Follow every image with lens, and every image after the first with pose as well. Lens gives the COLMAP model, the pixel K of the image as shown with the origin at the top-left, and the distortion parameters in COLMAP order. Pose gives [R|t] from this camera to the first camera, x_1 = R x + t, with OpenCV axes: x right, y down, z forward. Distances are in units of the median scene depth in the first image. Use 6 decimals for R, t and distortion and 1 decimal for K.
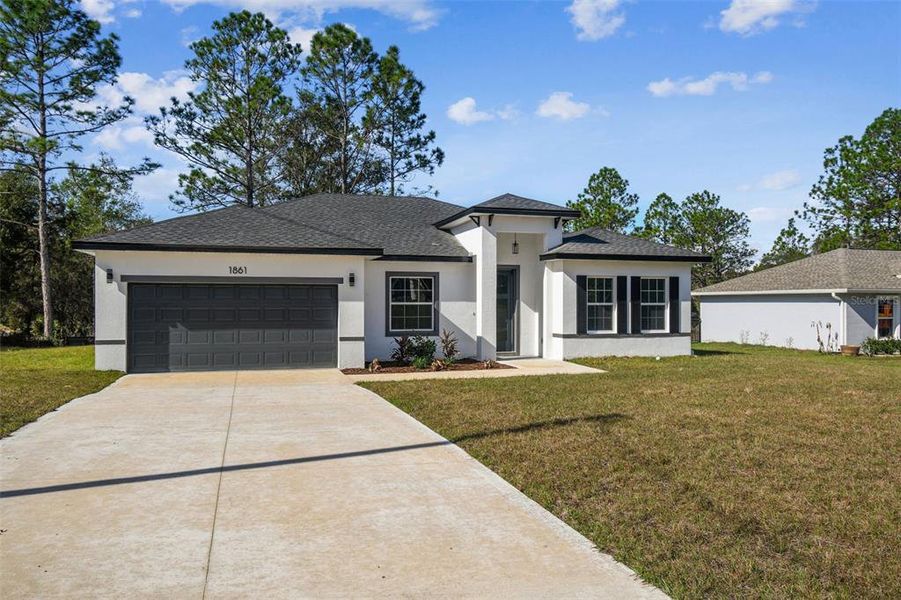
lens RADIAL K [[789.9, 0, 451.9], [0, 789.9, 300.0], [0, 0, 1]] dist [0.019334, -0.036818]
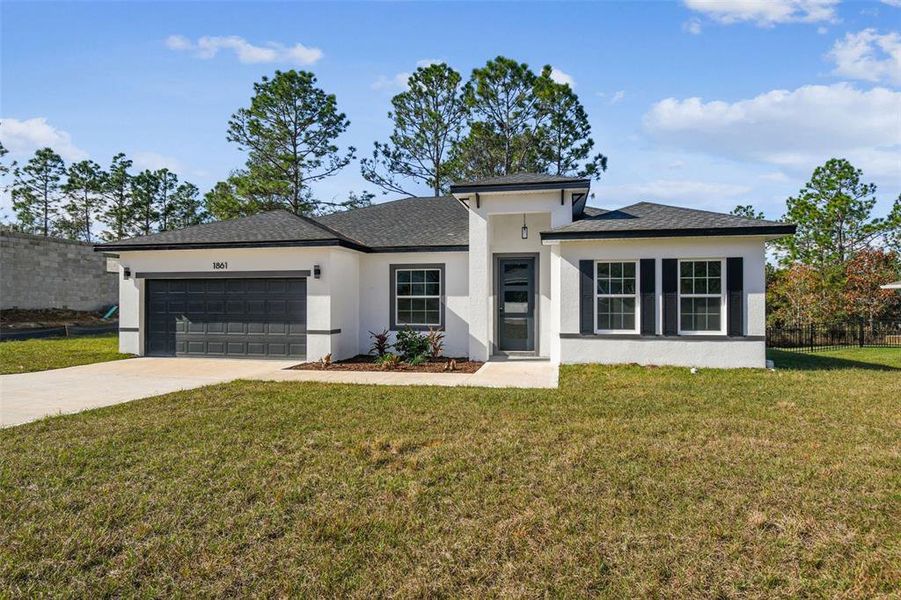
lens RADIAL K [[543.6, 0, 454.2], [0, 543.6, 299.1], [0, 0, 1]] dist [0.003859, -0.015965]
pose [[0.854831, -0.004818, -0.518885, 0.320992], [0.002959, 0.999986, -0.004411, 0.009920], [0.518899, 0.002235, 0.854833, 0.447126]]
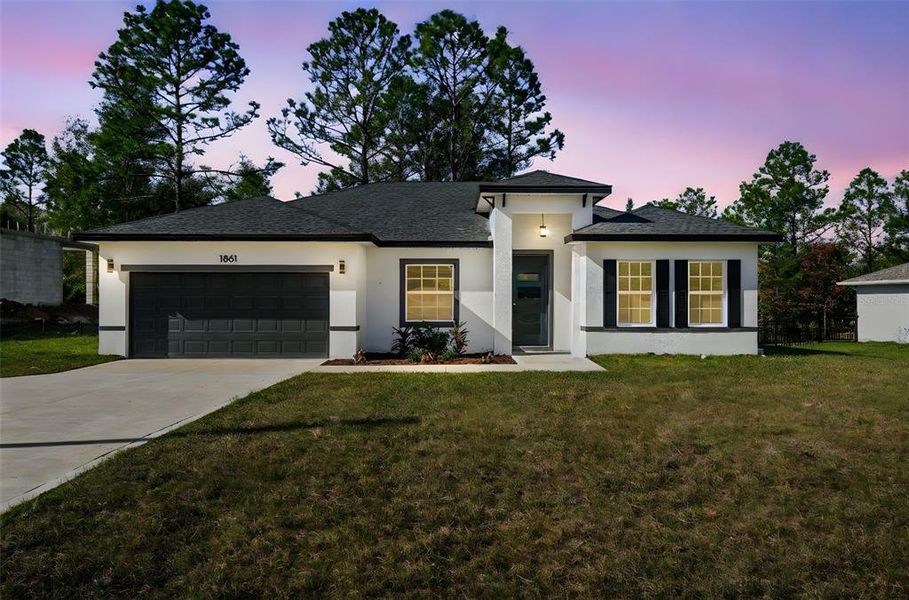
lens RADIAL K [[782.4, 0, 450.2], [0, 782.4, 297.5], [0, 0, 1]] dist [0.009504, -0.013667]
pose [[0.948468, -0.000872, -0.316872, 0.260347], [0.001216, 0.999999, 0.000890, 0.009335], [0.316871, -0.001230, 0.948468, 0.122809]]
